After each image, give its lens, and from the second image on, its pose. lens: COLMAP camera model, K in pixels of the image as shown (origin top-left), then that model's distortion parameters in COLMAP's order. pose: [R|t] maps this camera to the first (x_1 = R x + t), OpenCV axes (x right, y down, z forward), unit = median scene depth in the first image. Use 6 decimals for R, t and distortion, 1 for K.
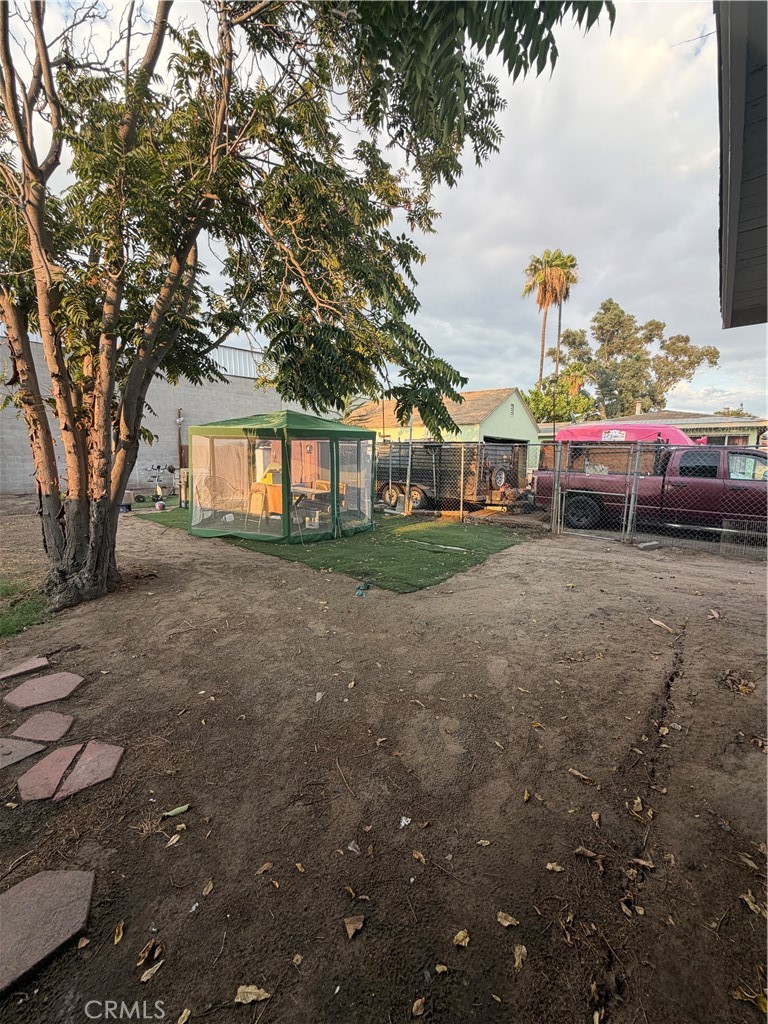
lens RADIAL K [[407.1, 0, 384.0], [0, 407.1, 512.0], [0, 0, 1]] dist [-0.012303, -0.000053]
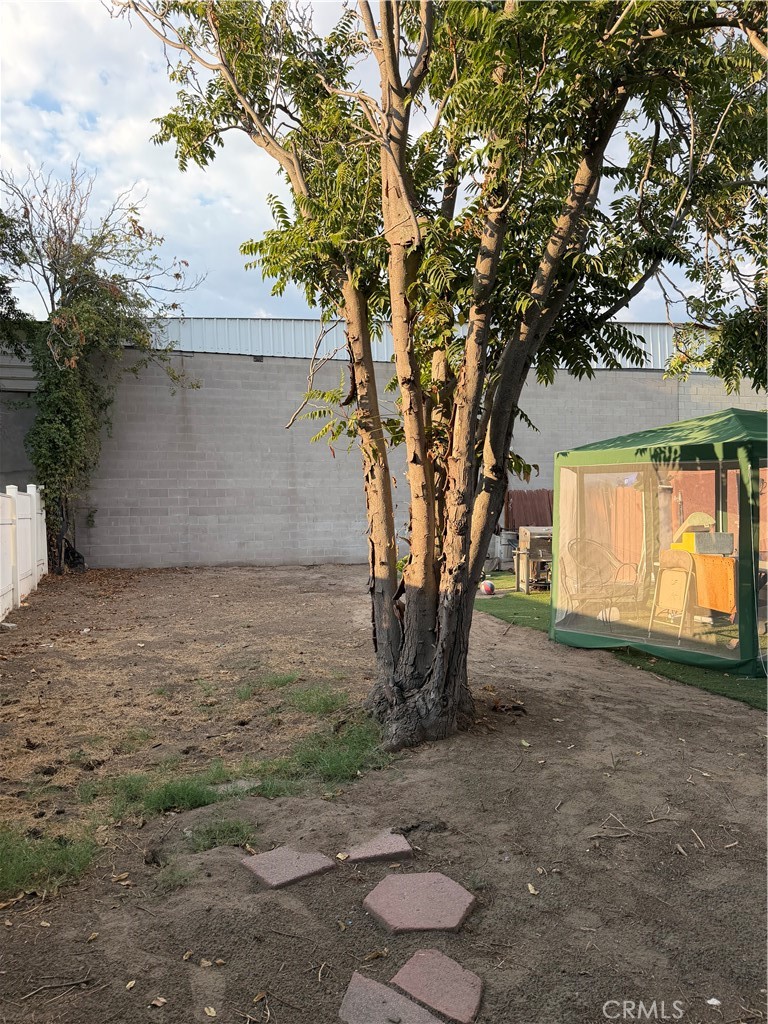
lens RADIAL K [[722.9, 0, 384.0], [0, 722.9, 512.0], [0, 0, 1]] dist [0.096249, -0.165905]
pose [[0.815970, -0.024858, -0.577560, -0.154259], [-0.049756, 0.992348, -0.113005, 0.009373], [0.575949, 0.120946, 0.808489, 0.041002]]
